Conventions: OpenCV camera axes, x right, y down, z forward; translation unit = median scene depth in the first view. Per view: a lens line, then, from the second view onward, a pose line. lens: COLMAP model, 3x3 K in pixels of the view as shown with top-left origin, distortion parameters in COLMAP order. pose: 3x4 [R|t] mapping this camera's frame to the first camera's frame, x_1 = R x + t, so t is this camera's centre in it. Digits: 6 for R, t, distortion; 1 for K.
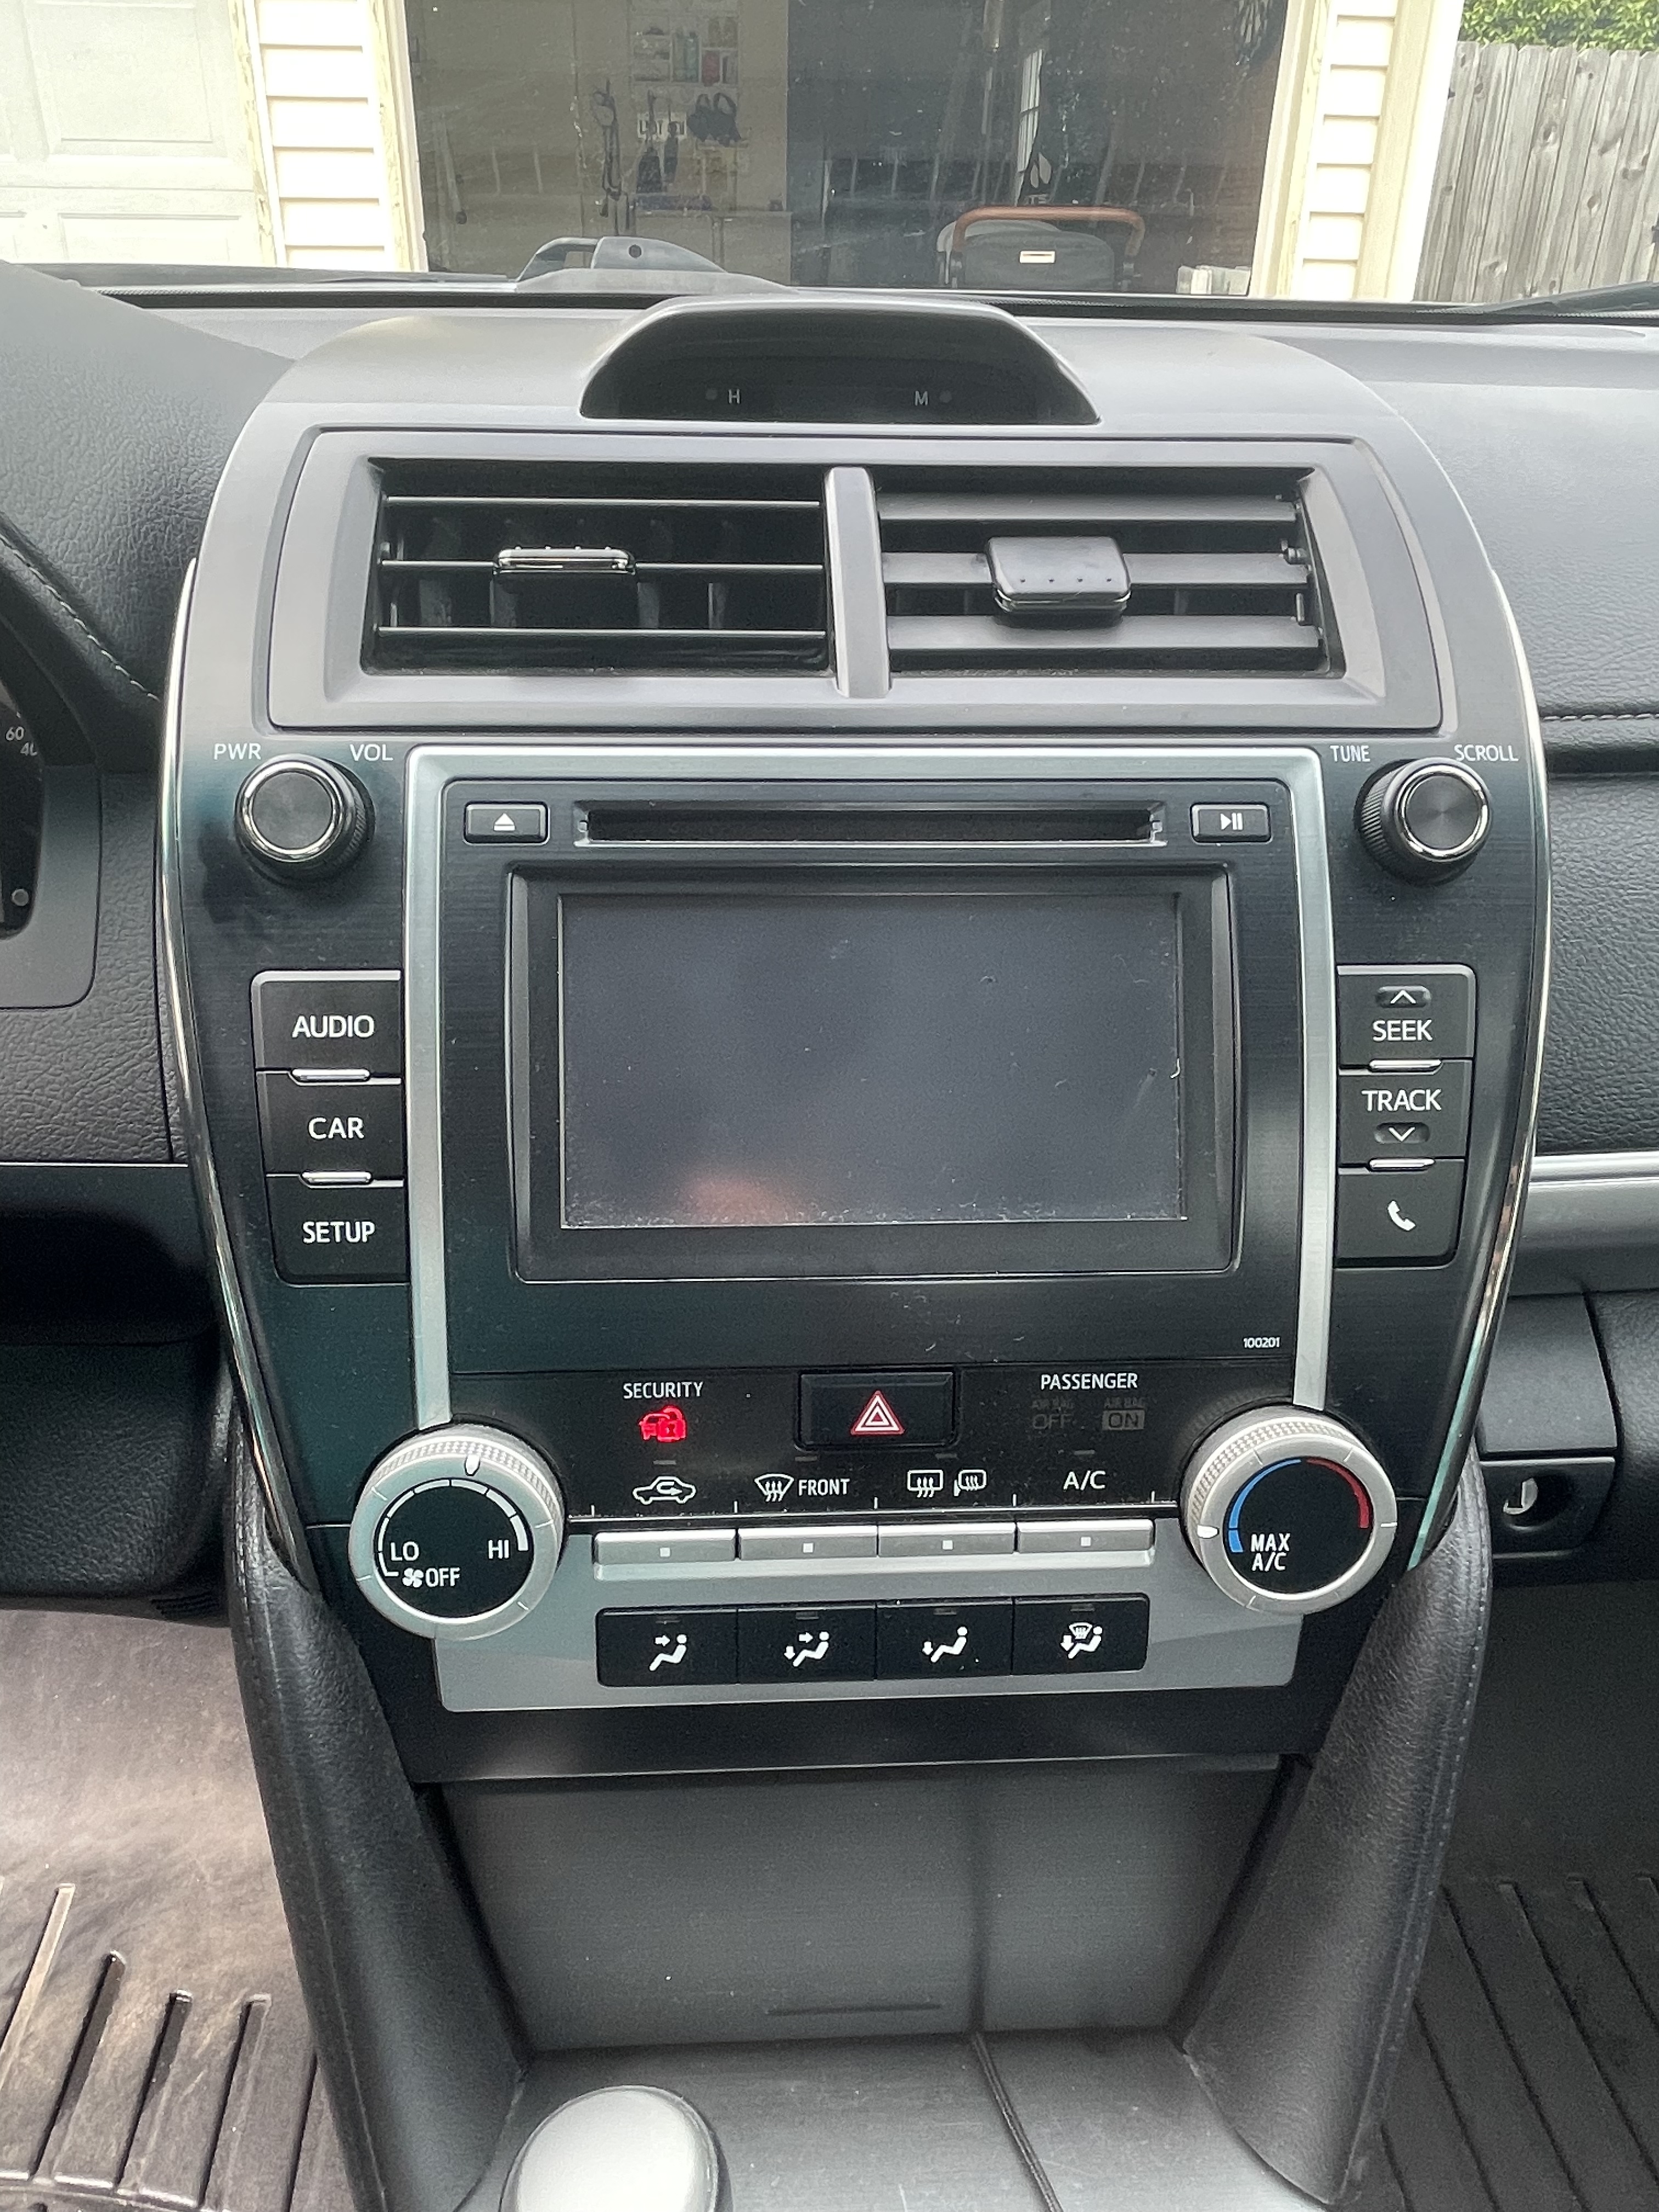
lens RADIAL K [[1566.7, 0, 817.9], [0, 1566.7, 1097.5], [0, 0, 1]] dist [-0.002130, -0.009293]
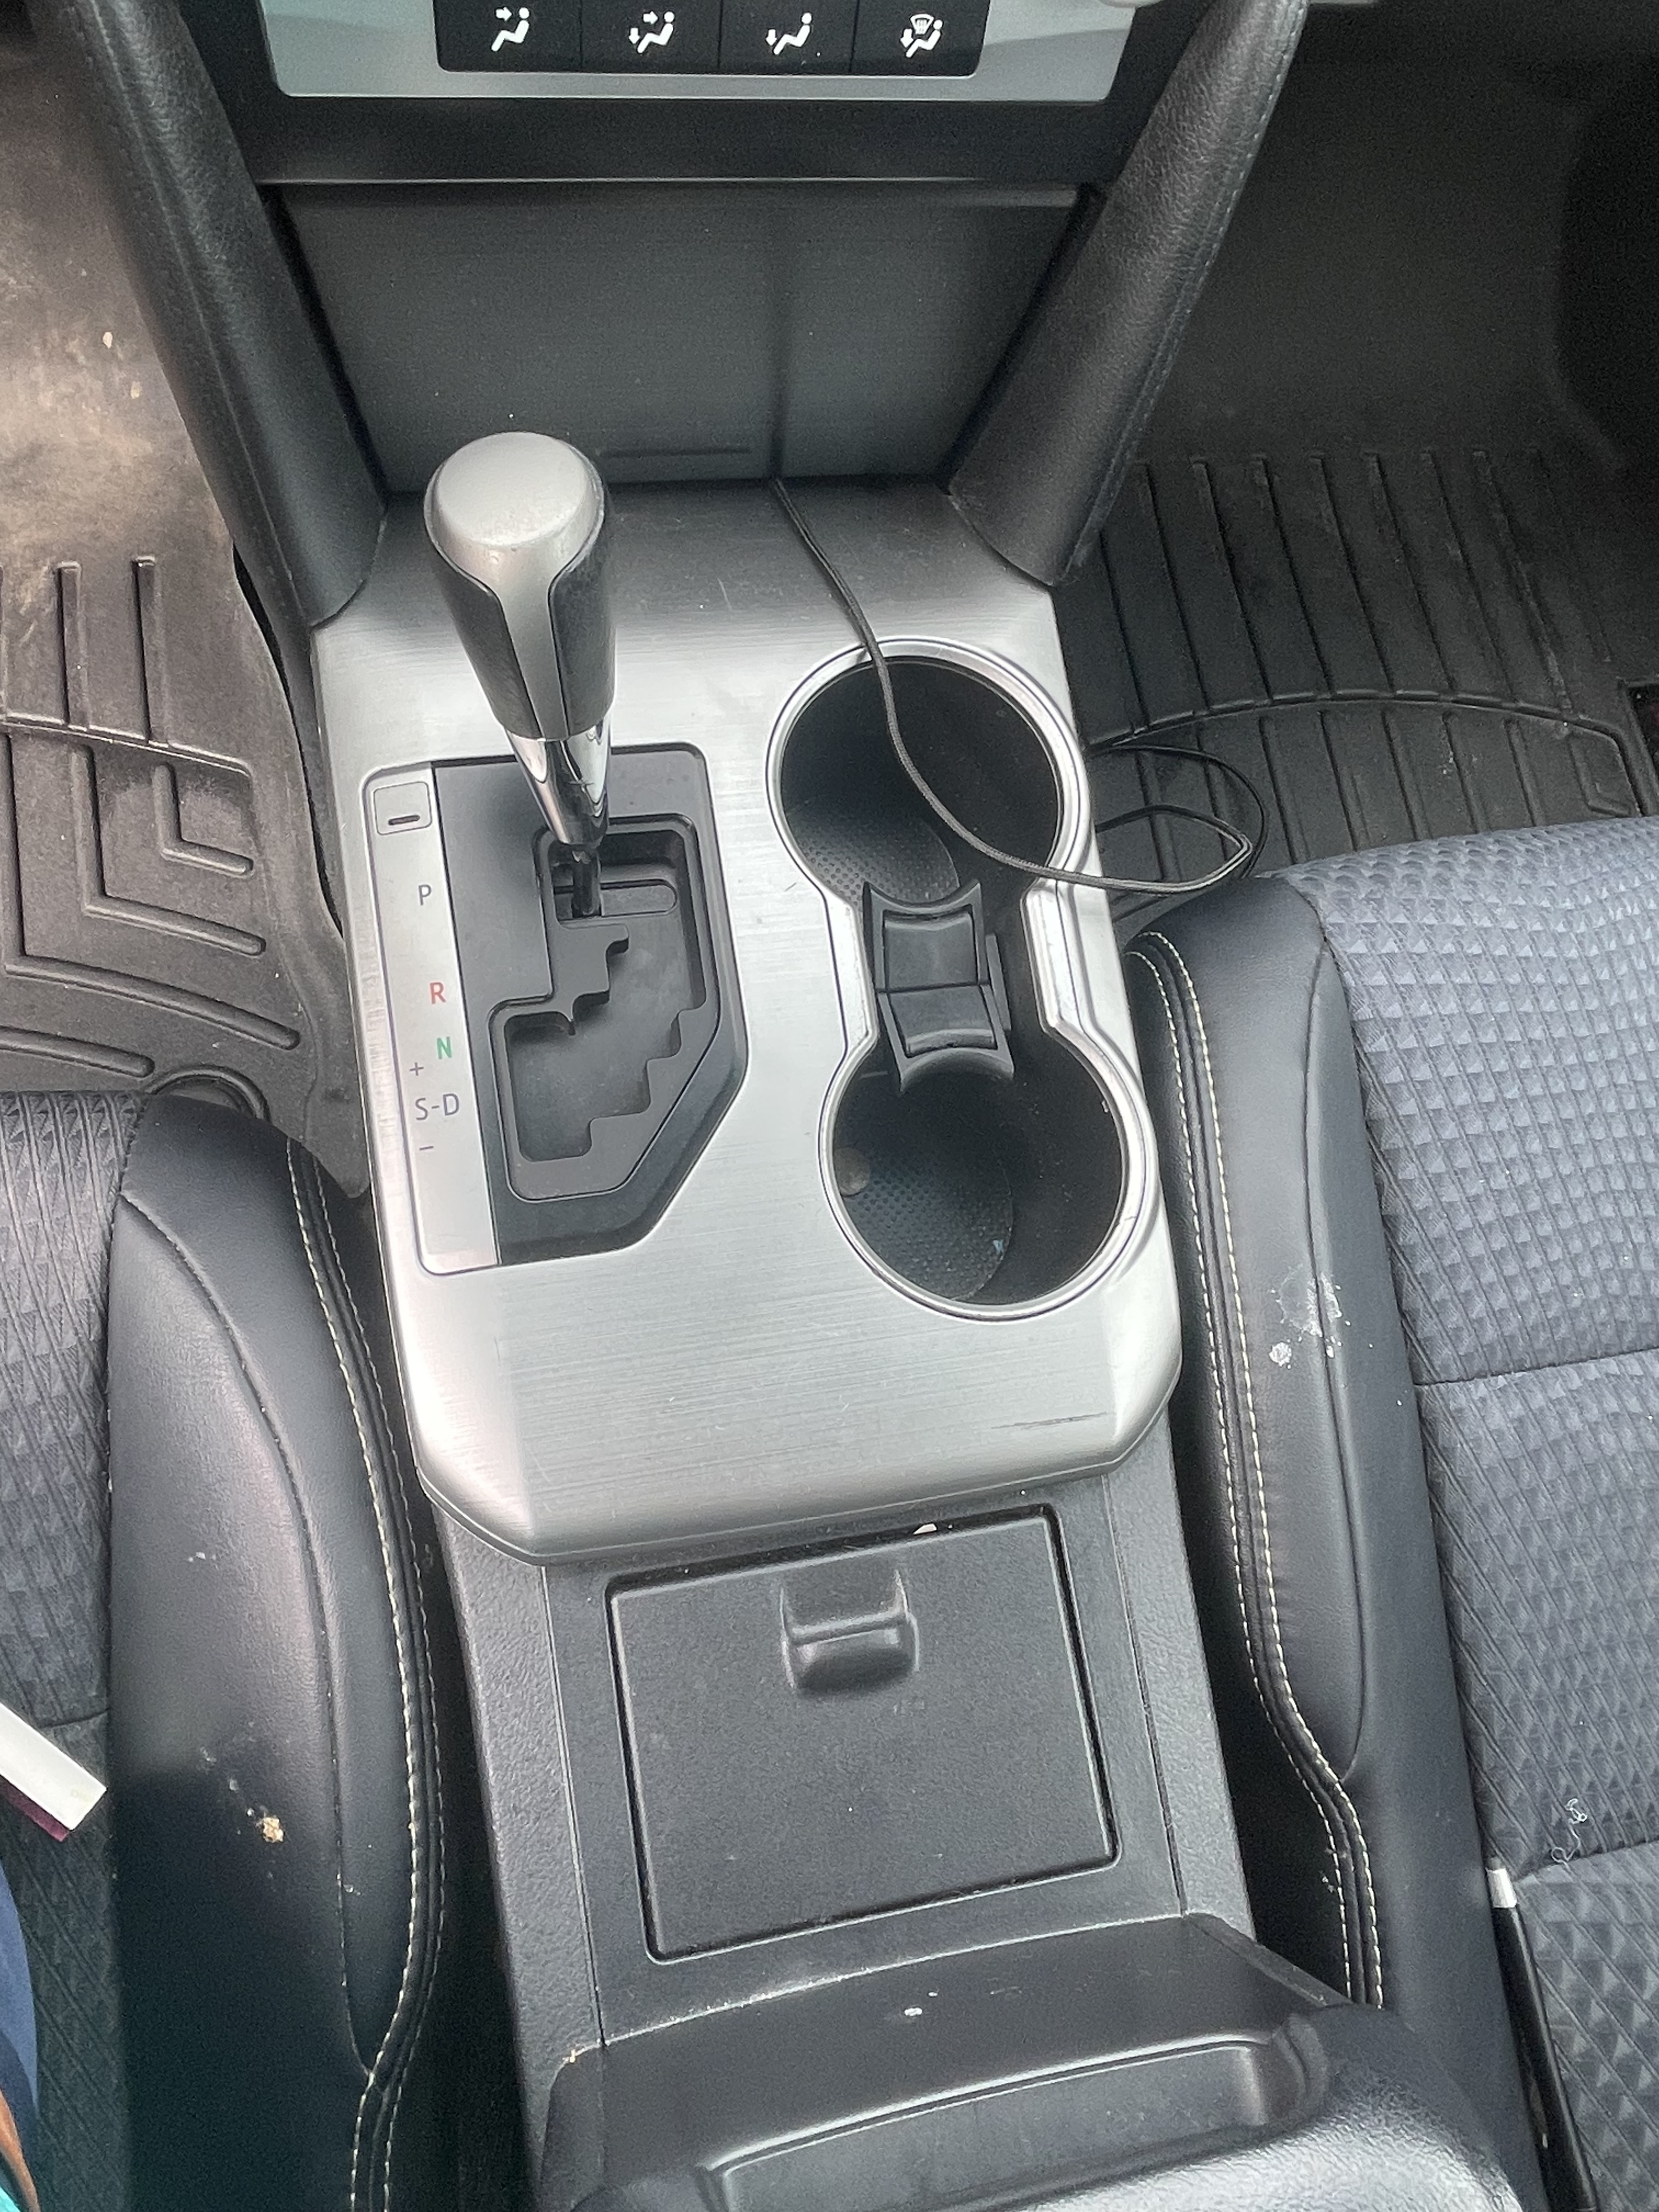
lens RADIAL K [[1566.7, 0, 817.9], [0, 1566.7, 1097.5], [0, 0, 1]] dist [-0.002130, -0.009293]
pose [[0.985028, -0.060535, 0.161418, -0.103397], [-0.068428, 0.722115, 0.688380, 0.149706], [-0.158233, -0.689119, 0.707161, -0.183996]]
